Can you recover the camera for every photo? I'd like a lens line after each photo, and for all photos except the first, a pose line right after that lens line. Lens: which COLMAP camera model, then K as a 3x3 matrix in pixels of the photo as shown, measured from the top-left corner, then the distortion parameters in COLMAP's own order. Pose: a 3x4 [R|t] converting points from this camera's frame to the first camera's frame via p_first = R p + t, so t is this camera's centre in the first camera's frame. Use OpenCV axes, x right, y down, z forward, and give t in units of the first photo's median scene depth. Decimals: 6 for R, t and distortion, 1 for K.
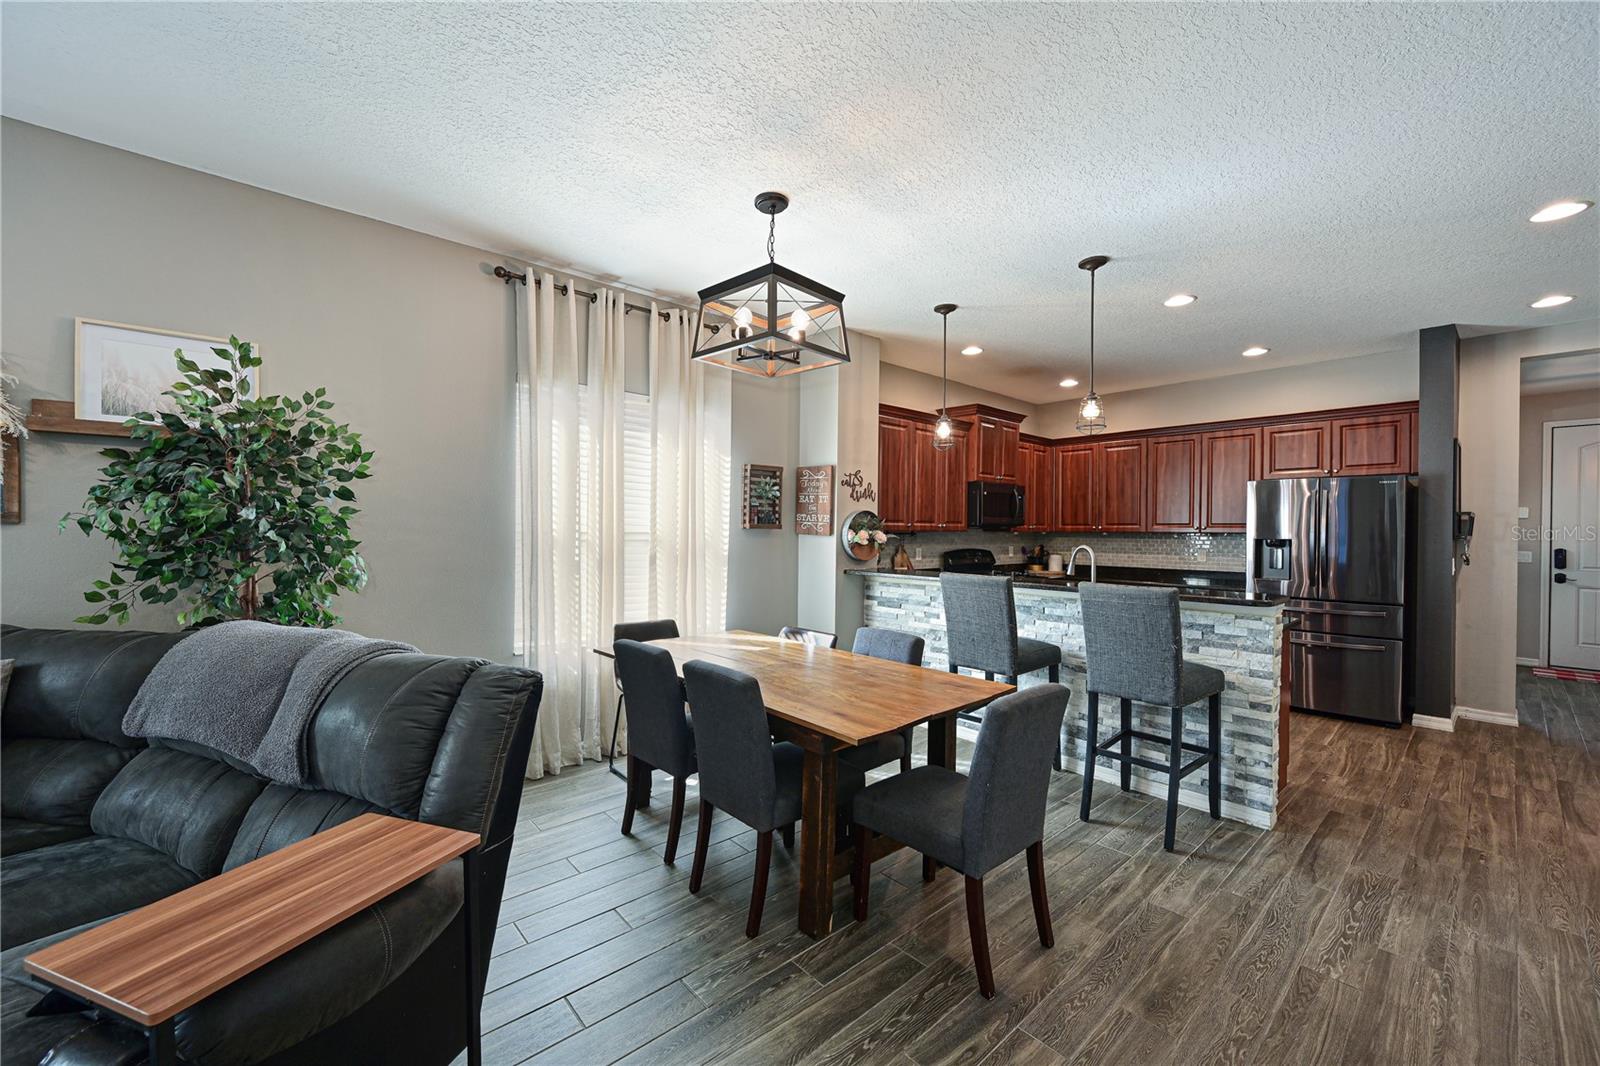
lens RADIAL K [[629.7, 0, 797.0], [0, 629.7, 527.4], [0, 0, 1]] dist [-0.001231, 0.000424]
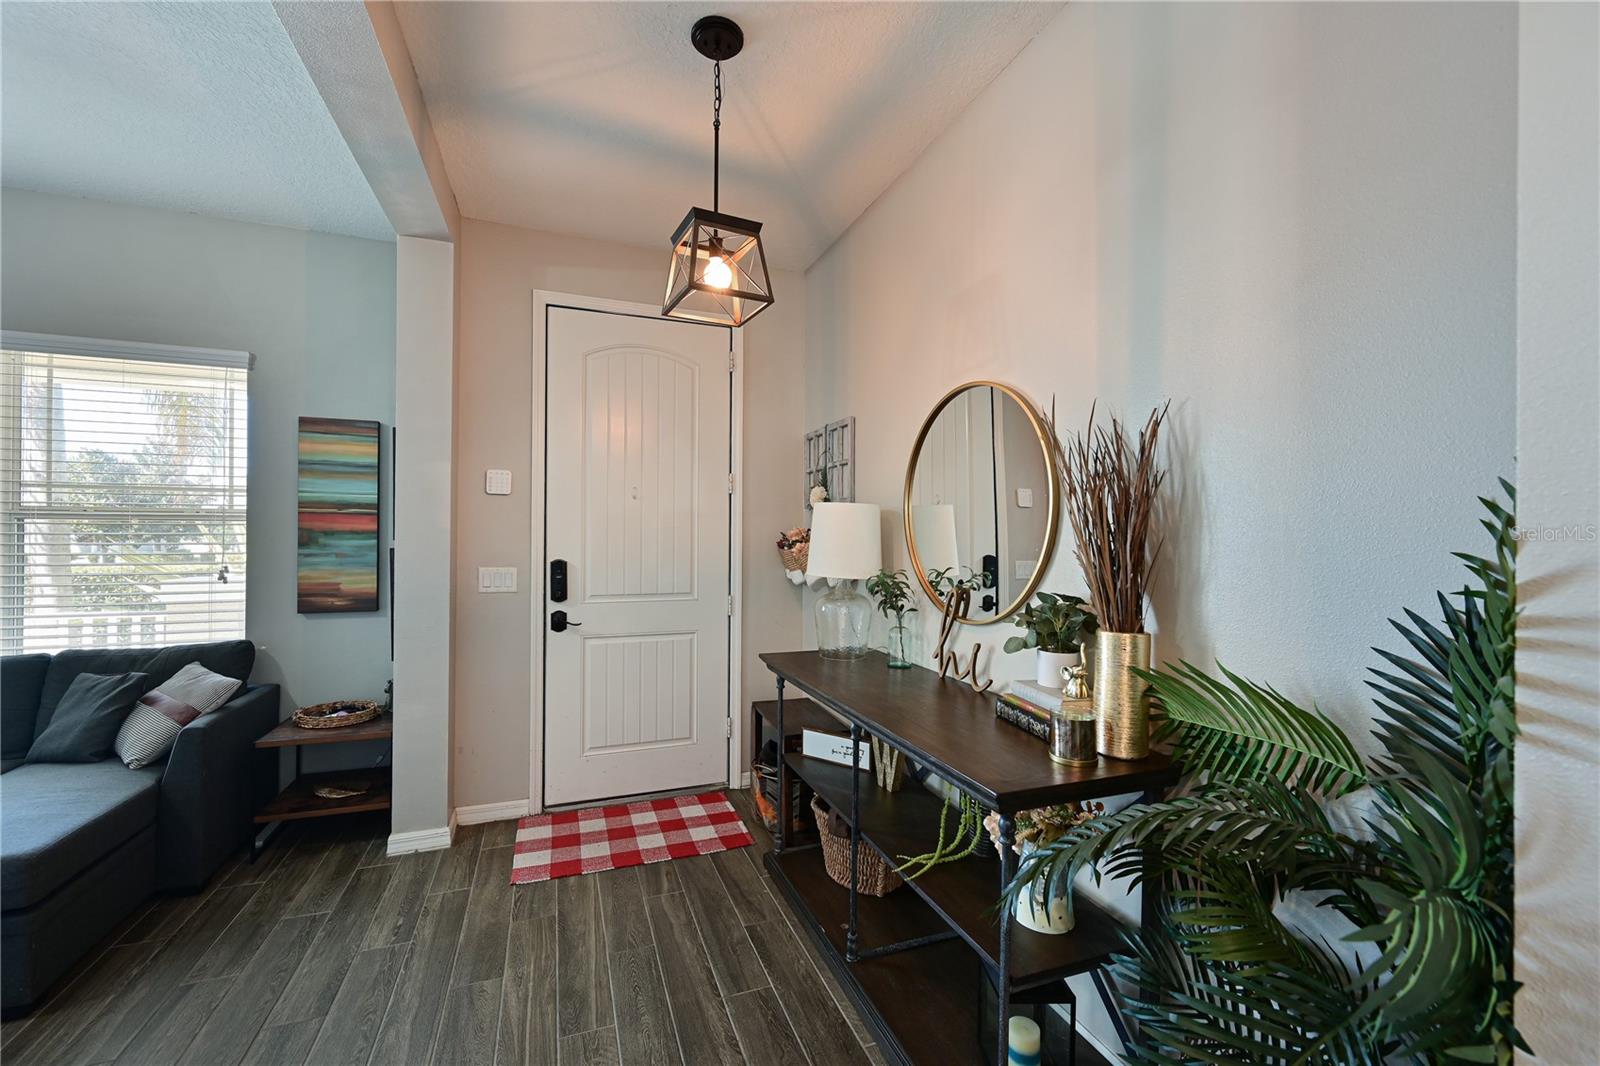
lens RADIAL K [[629.7, 0, 800.9], [0, 629.7, 527.4], [0, 0, 1]] dist [-0.001231, 0.000424]
pose [[0.346952, -0.007203, 0.937855, 1.176724], [0.001641, 0.999974, 0.007073, 0.009237], [-0.937882, -0.000915, 0.346954, 0.939453]]
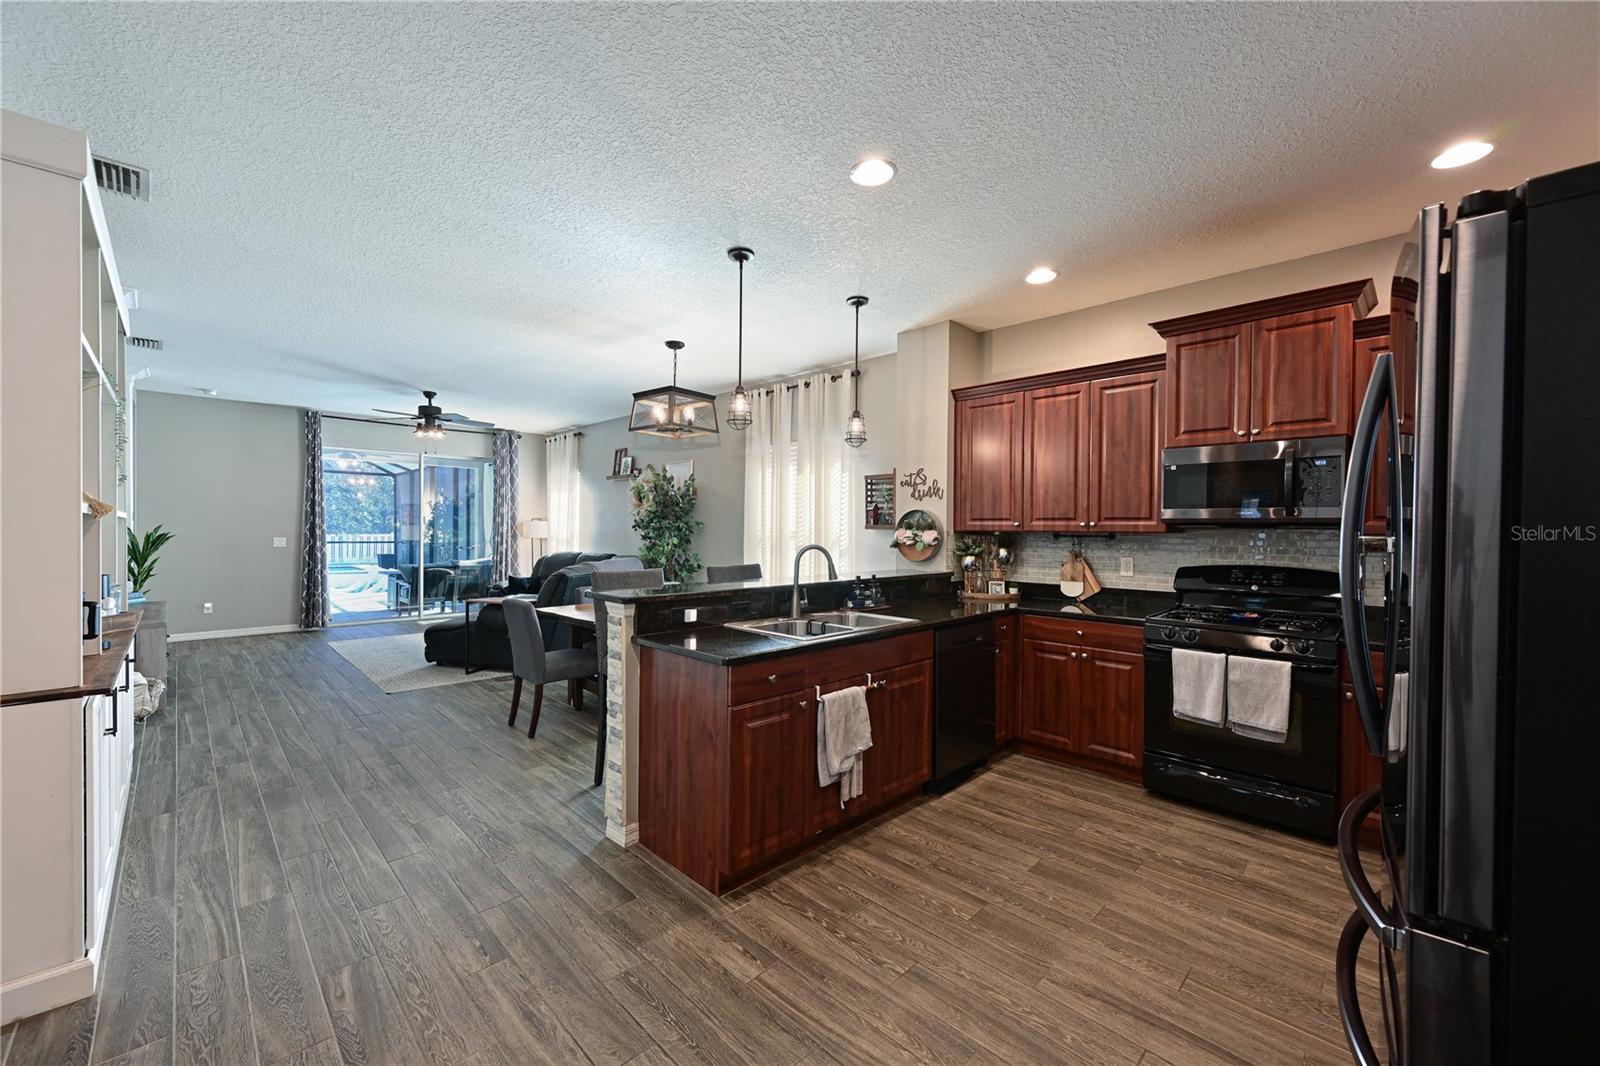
lens RADIAL K [[629.7, 0, 793.0], [0, 629.7, 525.5], [0, 0, 1]] dist [-0.001231, 0.000424]
pose [[0.052263, -0.012548, -0.998555, 1.113765], [-0.006522, 0.999895, -0.012906, 0.011728], [0.998612, 0.007187, 0.052176, 0.791236]]
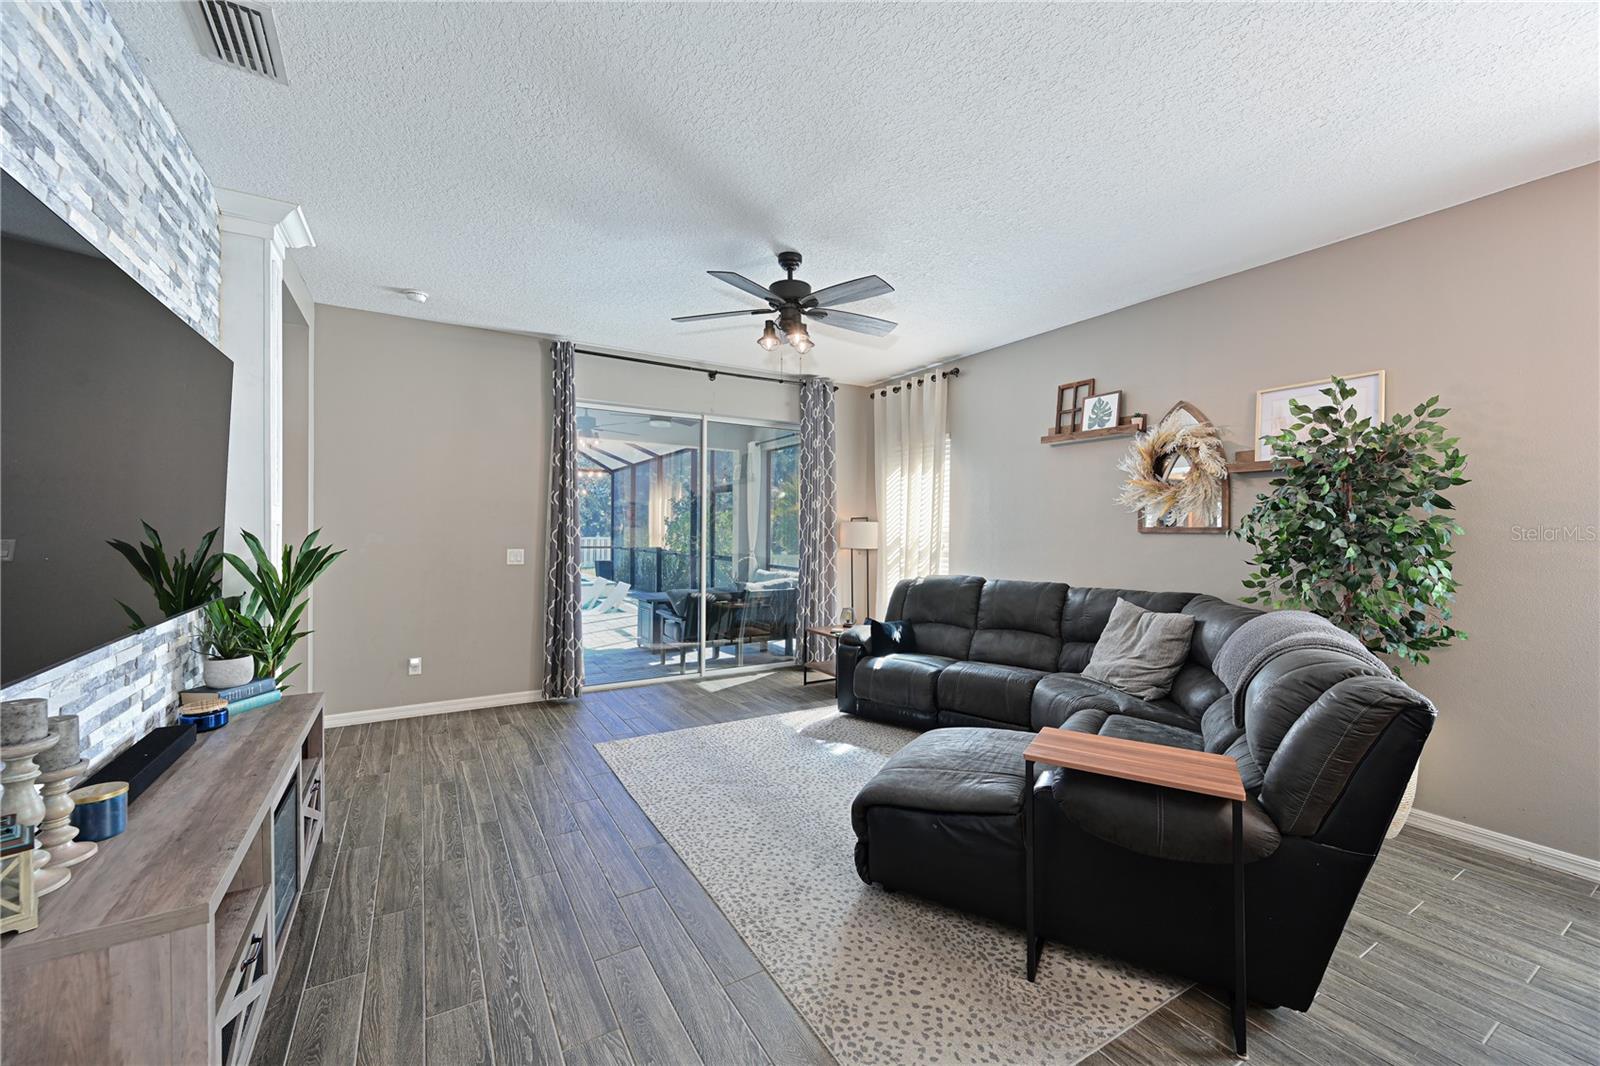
lens RADIAL K [[629.7, 0, 789.4], [0, 629.7, 525.6], [0, 0, 1]] dist [-0.001231, 0.000424]
pose [[-0.191814, -0.016250, -0.981297, 0.248795], [-0.008504, 0.999853, -0.014895, 0.003322], [0.981394, 0.005488, -0.191924, 0.116203]]
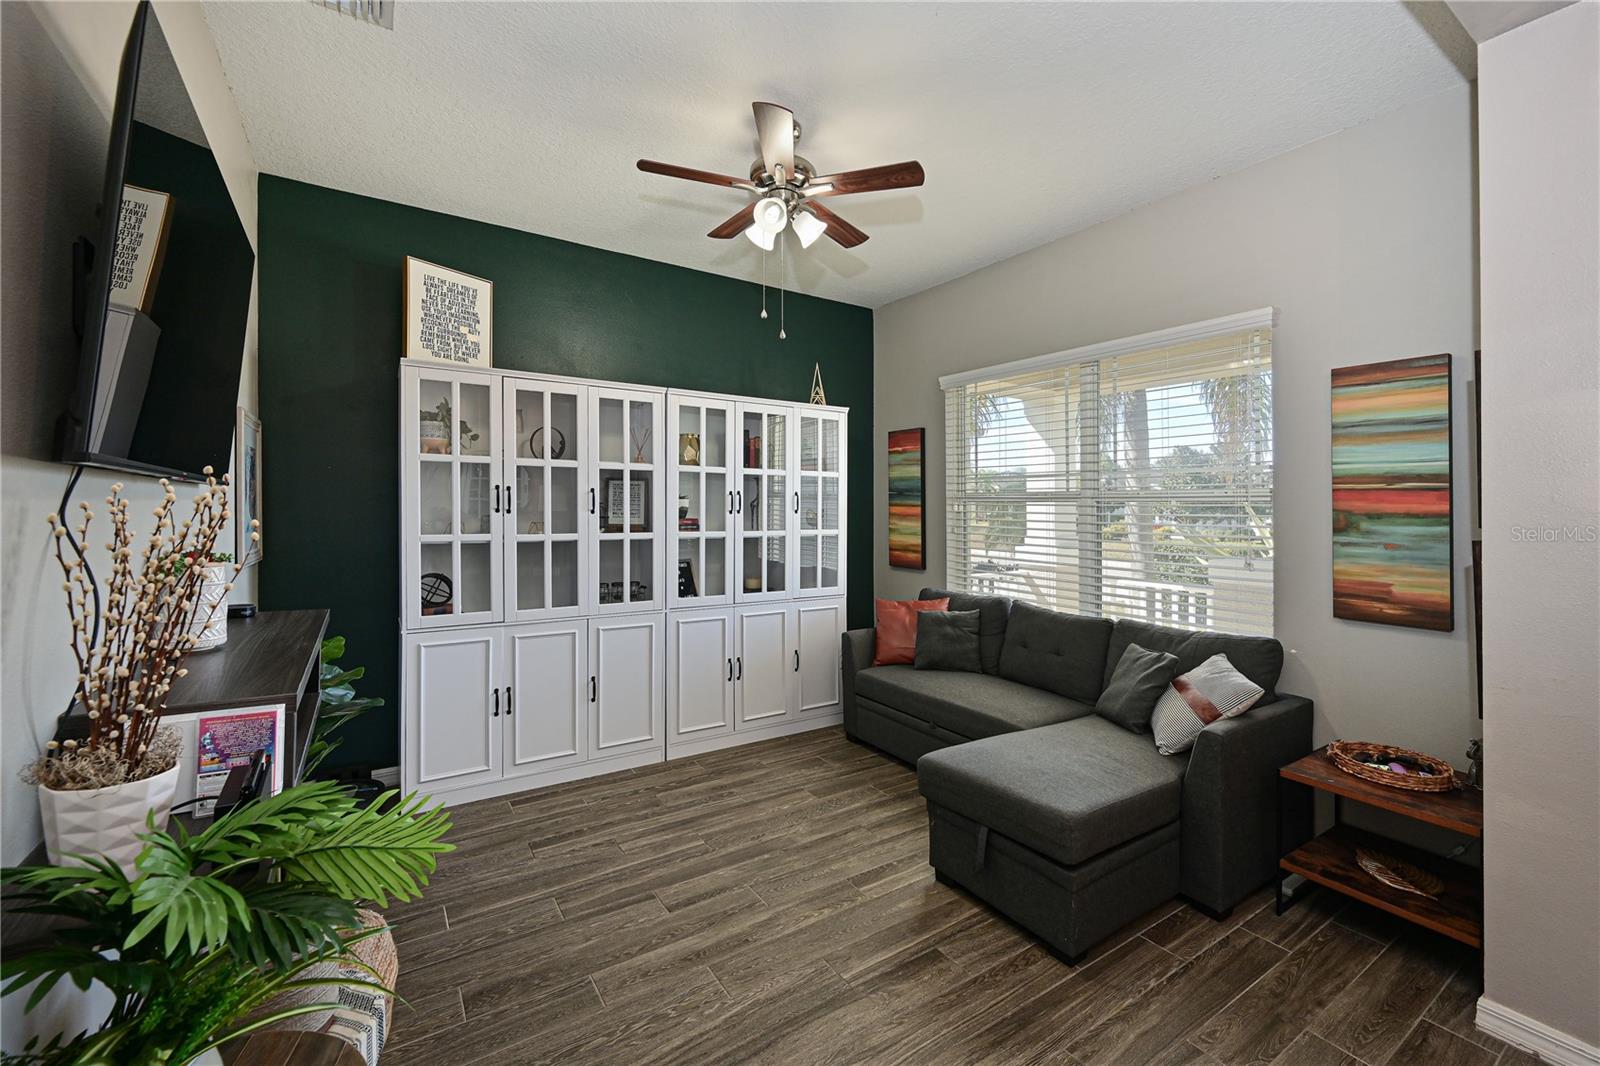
lens RADIAL K [[660.8, 0, 792.6], [0, 660.8, 498.0], [0, 0, 1]] dist [0.002865, -0.000403]
pose [[0.986839, -0.011259, -0.161311, 1.259924], [0.008516, 0.999807, -0.017684, 0.010029], [0.161479, 0.016078, 0.986745, 1.048525]]
